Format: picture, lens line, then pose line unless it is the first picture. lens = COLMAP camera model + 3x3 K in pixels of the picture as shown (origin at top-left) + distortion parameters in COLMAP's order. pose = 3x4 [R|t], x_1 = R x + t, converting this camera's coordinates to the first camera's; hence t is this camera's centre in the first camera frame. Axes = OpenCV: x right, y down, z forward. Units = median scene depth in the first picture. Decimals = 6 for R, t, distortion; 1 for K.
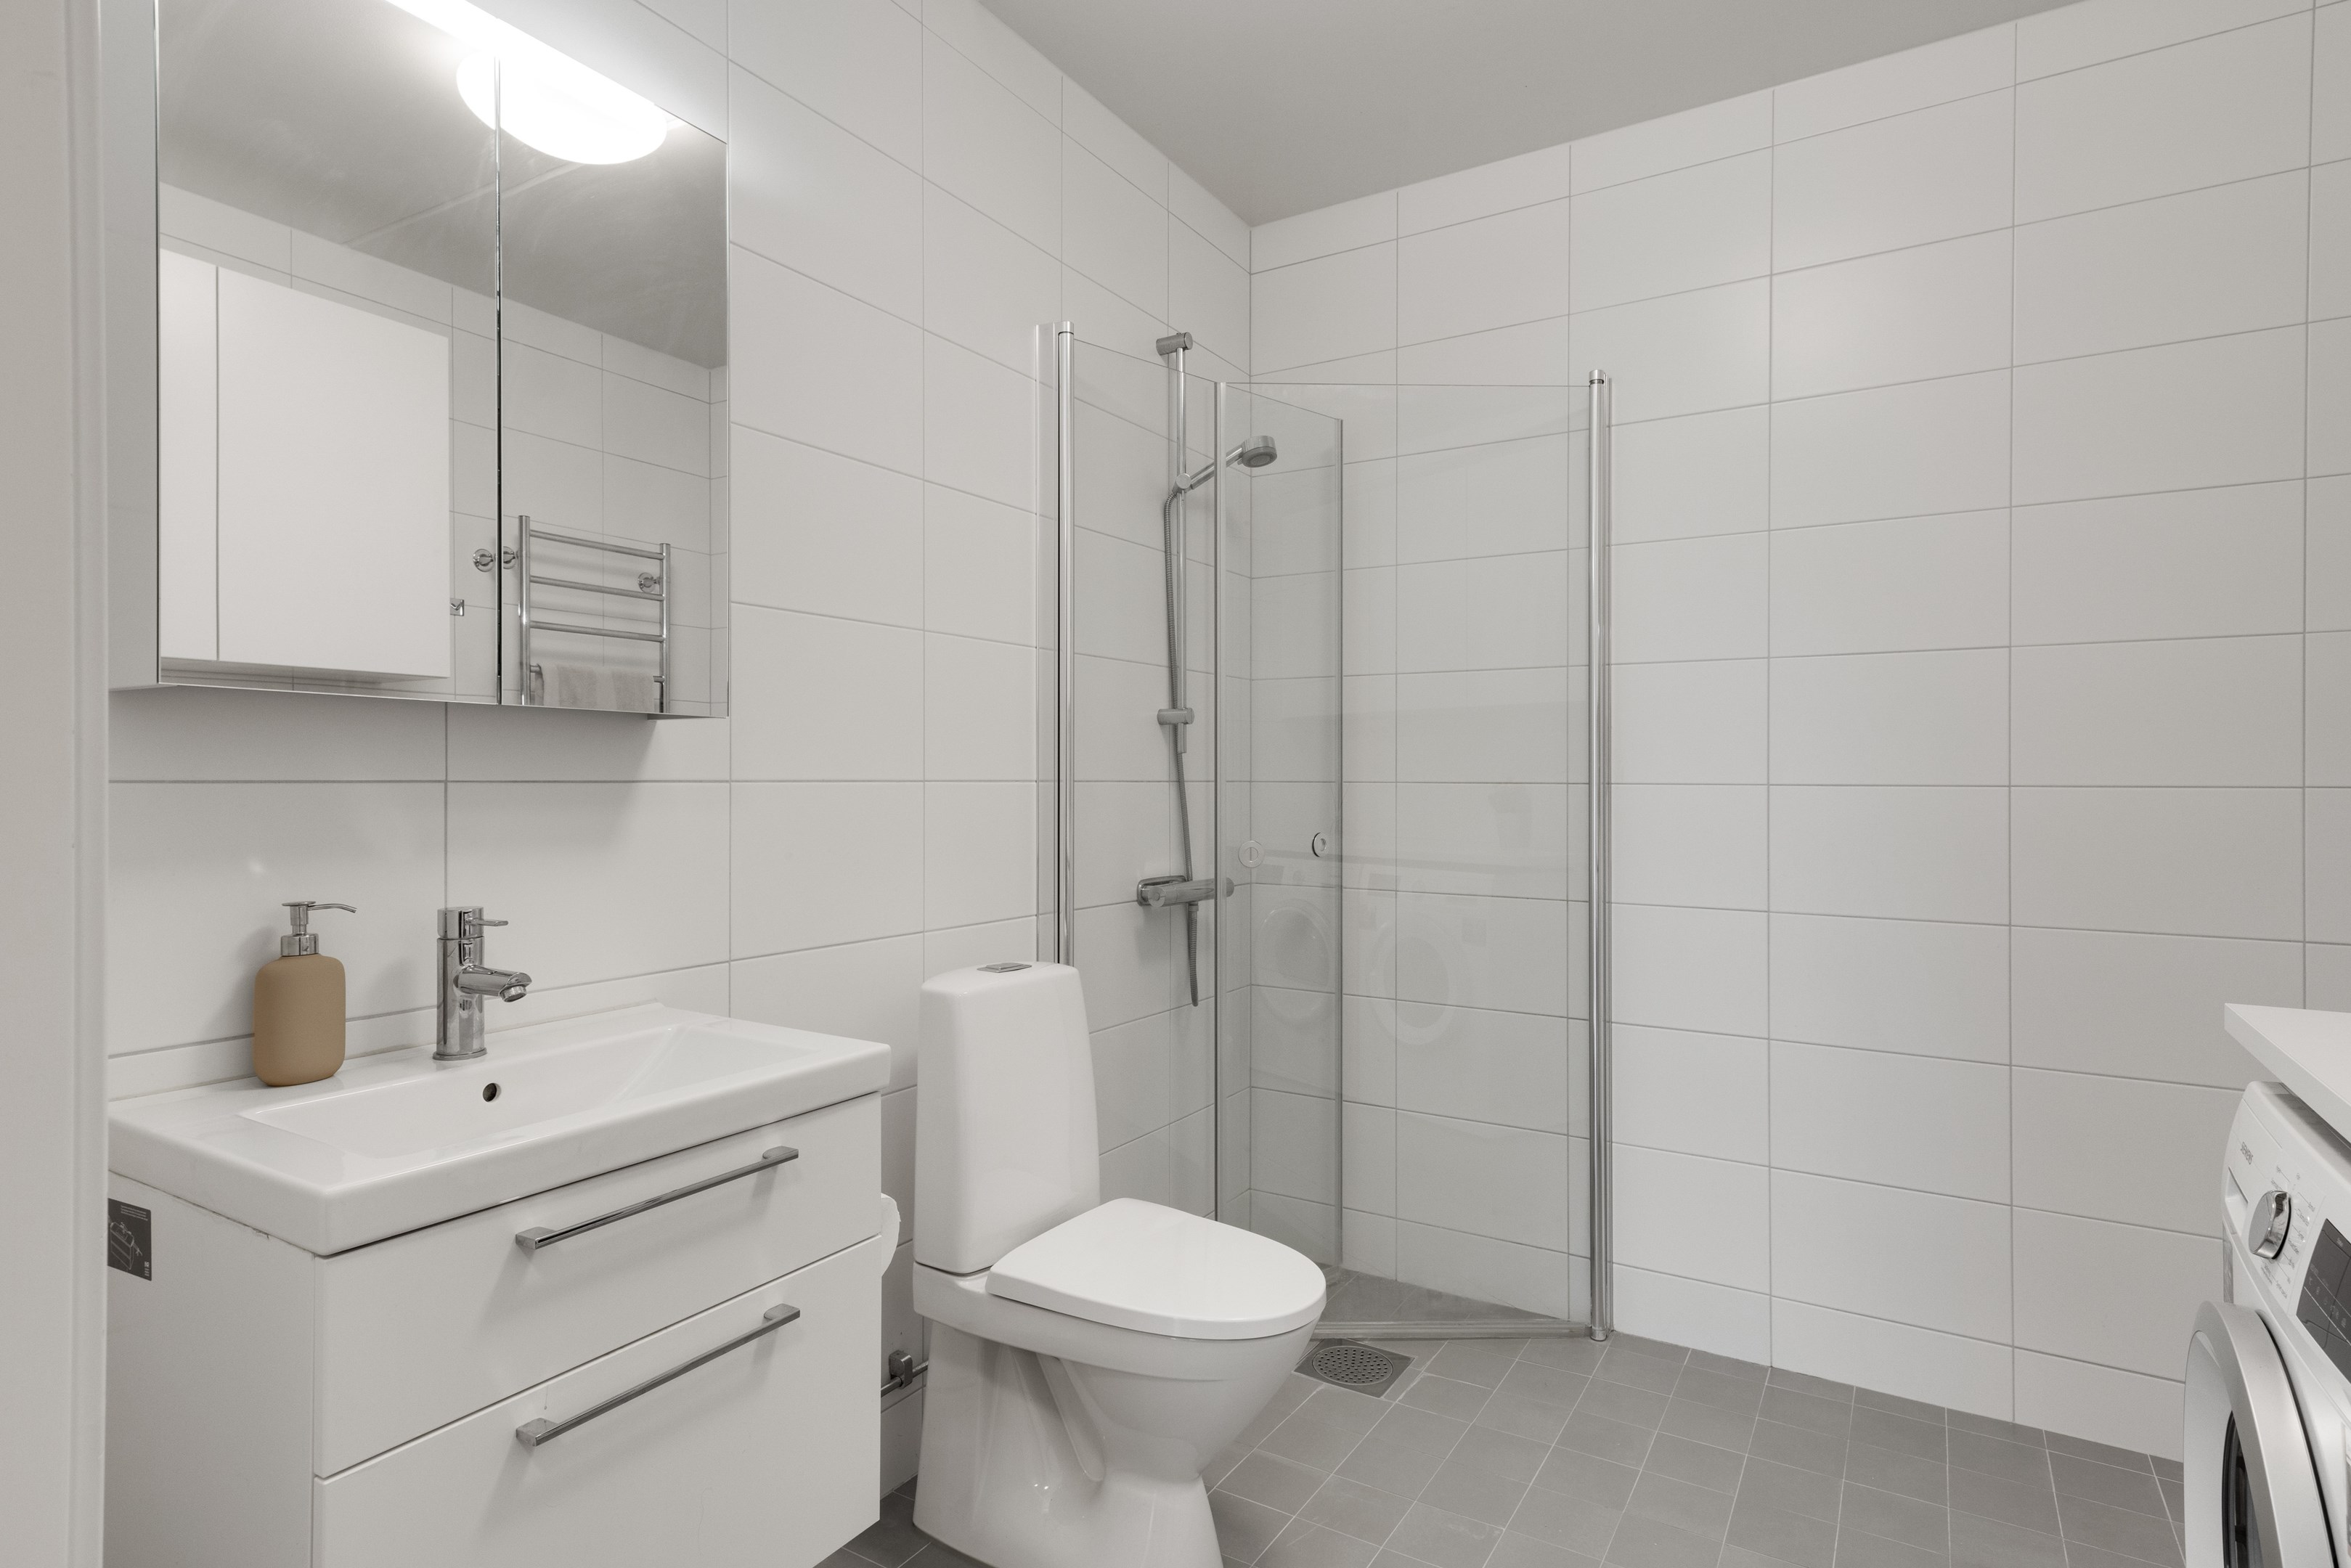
lens RADIAL K [[1304.1, 0, 1124.0], [0, 1304.1, 764.5], [0, 0, 1]] dist [0.023140, 0.003295]
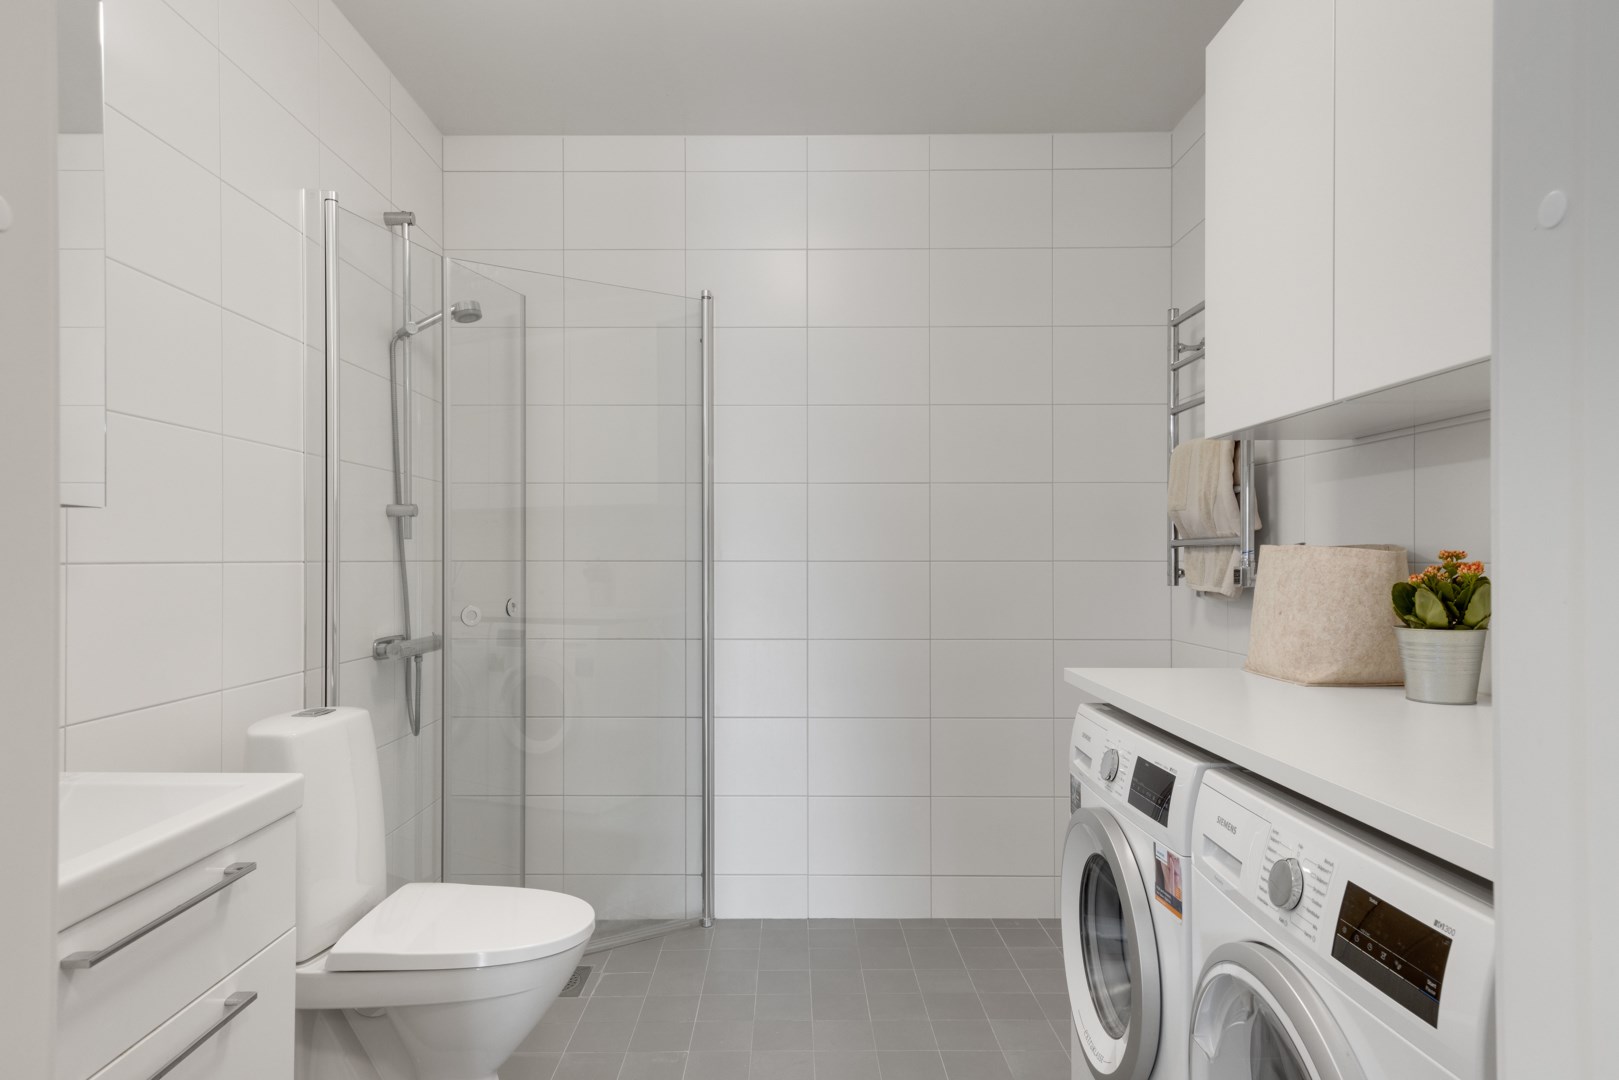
lens RADIAL K [[984.6, 0, 809.5], [0, 984.6, 540.0], [0, 0, 1]] dist [0.024305, -0.000248]
pose [[0.847045, 0.006095, 0.531486, -0.147756], [-0.002539, 0.999969, -0.007420, -0.001822], [-0.531515, 0.004936, 0.847034, -0.034615]]
